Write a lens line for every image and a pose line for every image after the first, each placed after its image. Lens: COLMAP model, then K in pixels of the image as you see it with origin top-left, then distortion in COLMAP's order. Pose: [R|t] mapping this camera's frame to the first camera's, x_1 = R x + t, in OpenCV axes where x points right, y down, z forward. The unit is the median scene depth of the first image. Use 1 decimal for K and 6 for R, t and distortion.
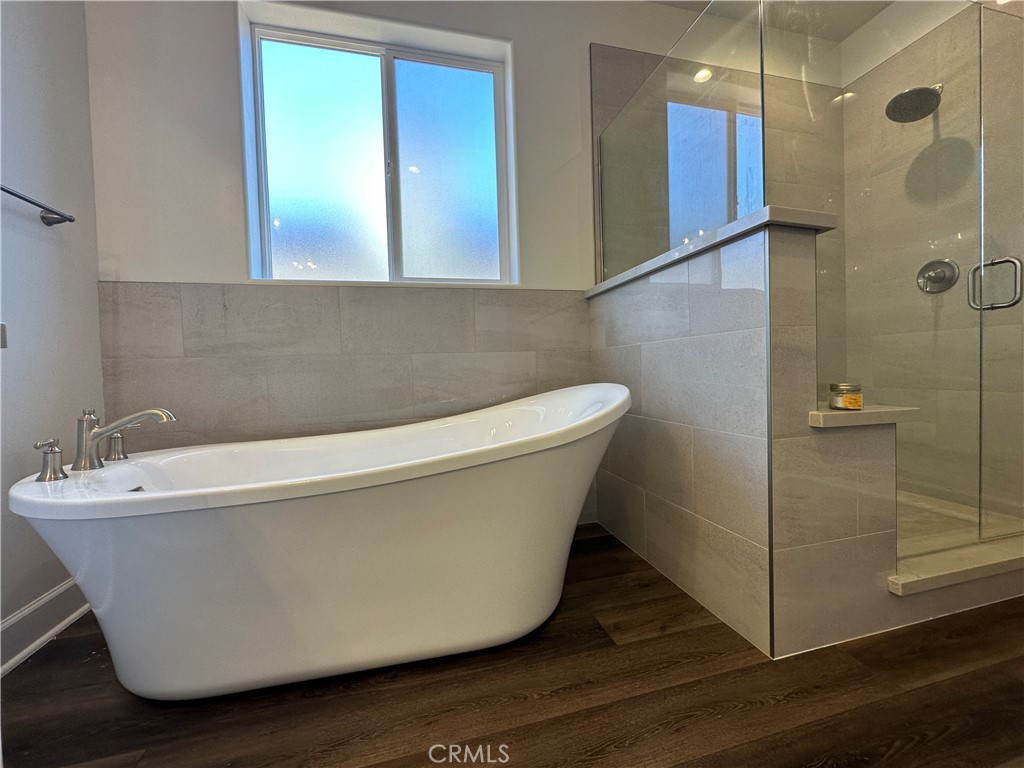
lens RADIAL K [[408.8, 0, 511.5], [0, 408.8, 383.8], [0, 0, 1]] dist [-0.004204, 0.000757]
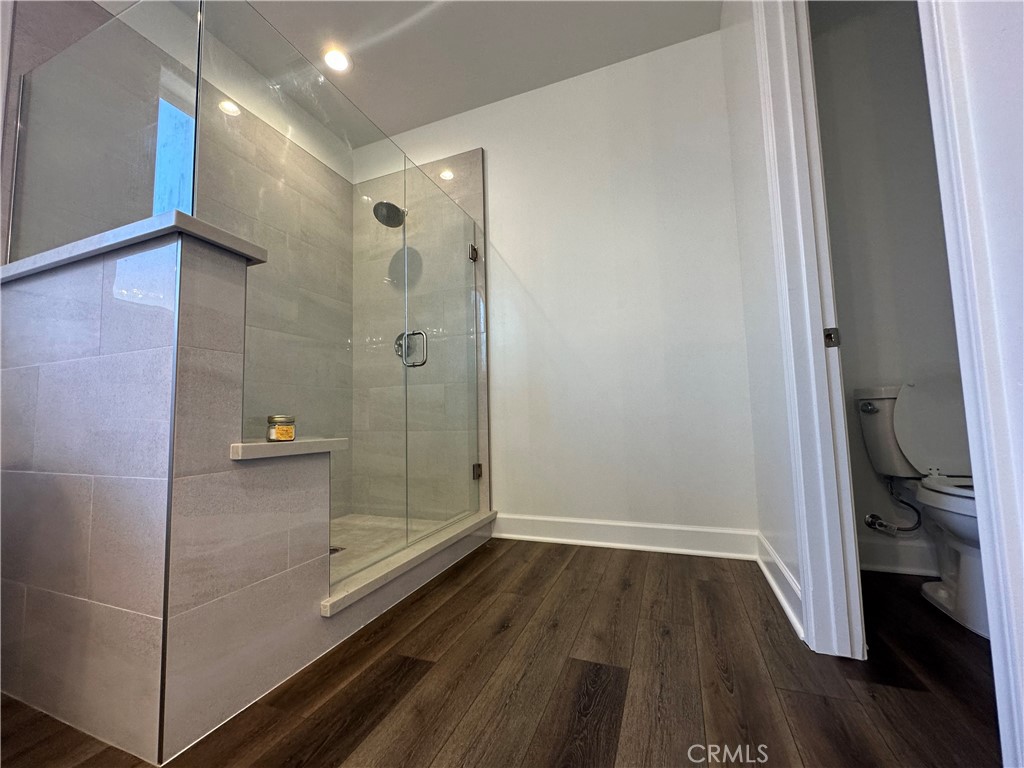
lens RADIAL K [[408.8, 0, 512.6], [0, 408.8, 383.4], [0, 0, 1]] dist [-0.004204, 0.000757]
pose [[0.585461, 0.081358, 0.806608, 0.277095], [0.033743, 0.991644, -0.124514, 0.055349], [-0.809998, 0.100115, 0.577823, -0.054633]]
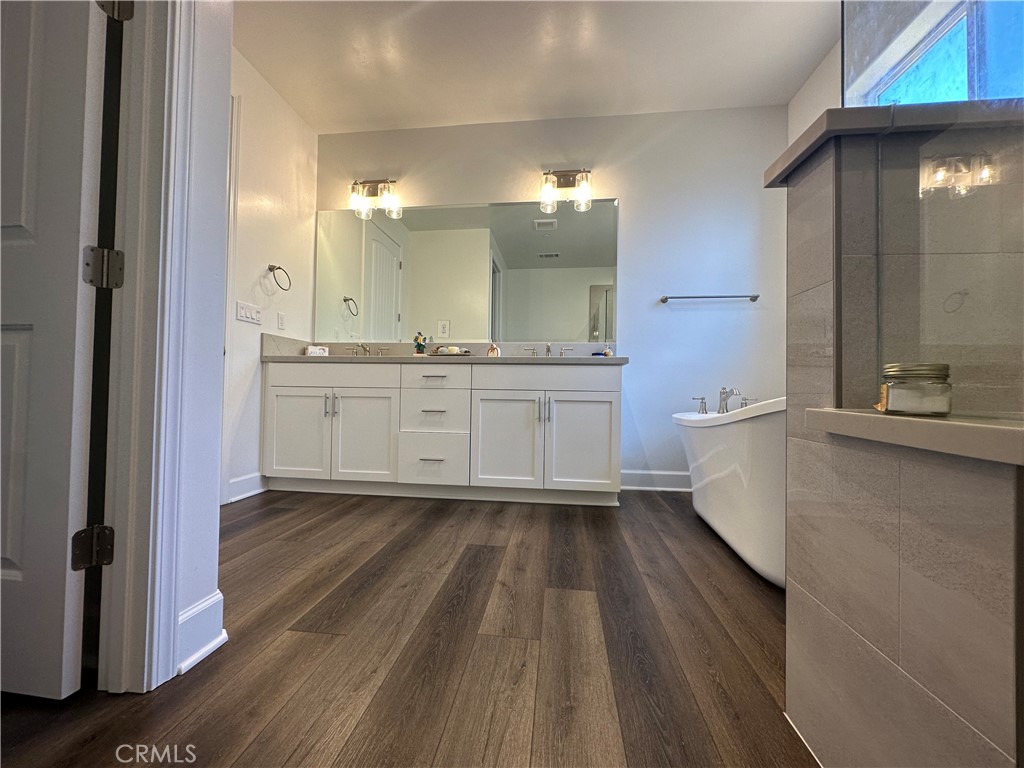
lens RADIAL K [[408.8, 0, 511.4], [0, 408.8, 382.2], [0, 0, 1]] dist [-0.004204, 0.000757]
pose [[-0.362631, 0.006964, -0.931907, 1.251366], [-0.032206, 0.999281, 0.019999, 0.022242], [0.931376, 0.037265, -0.362146, 0.605703]]
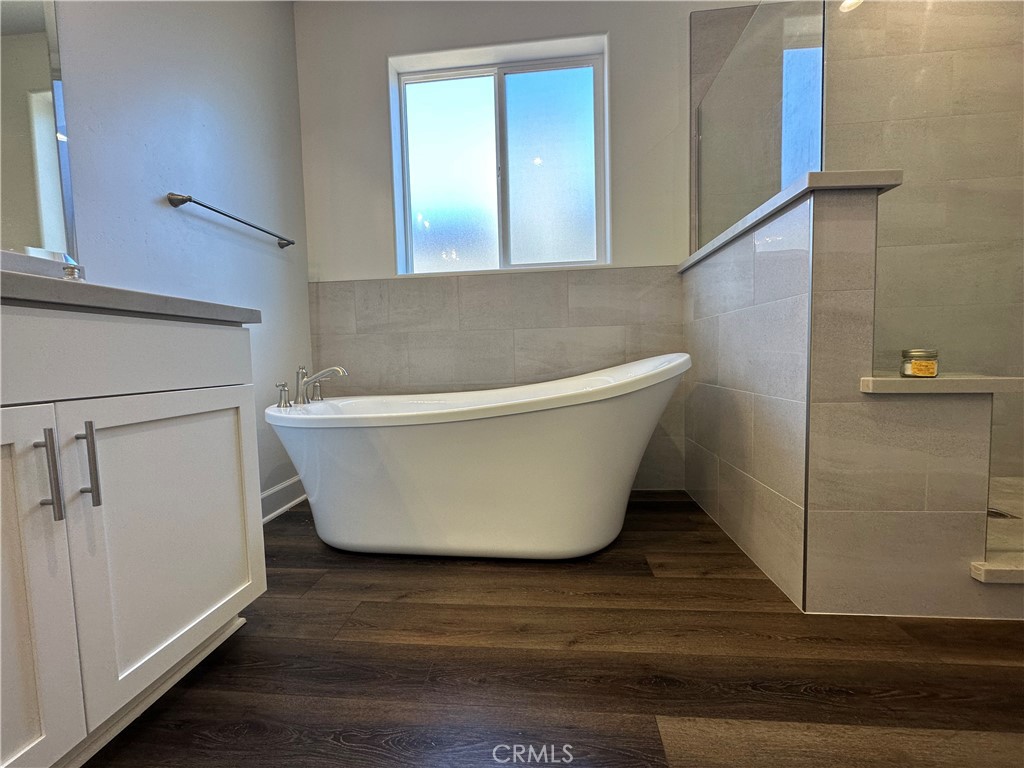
lens RADIAL K [[408.8, 0, 511.9], [0, 408.8, 383.4], [0, 0, 1]] dist [-0.004204, 0.000757]
pose [[0.939545, 0.028315, -0.341253, 0.219800], [-0.012951, 0.998801, 0.047218, 0.037811], [0.342180, -0.039944, 0.938785, -0.171584]]
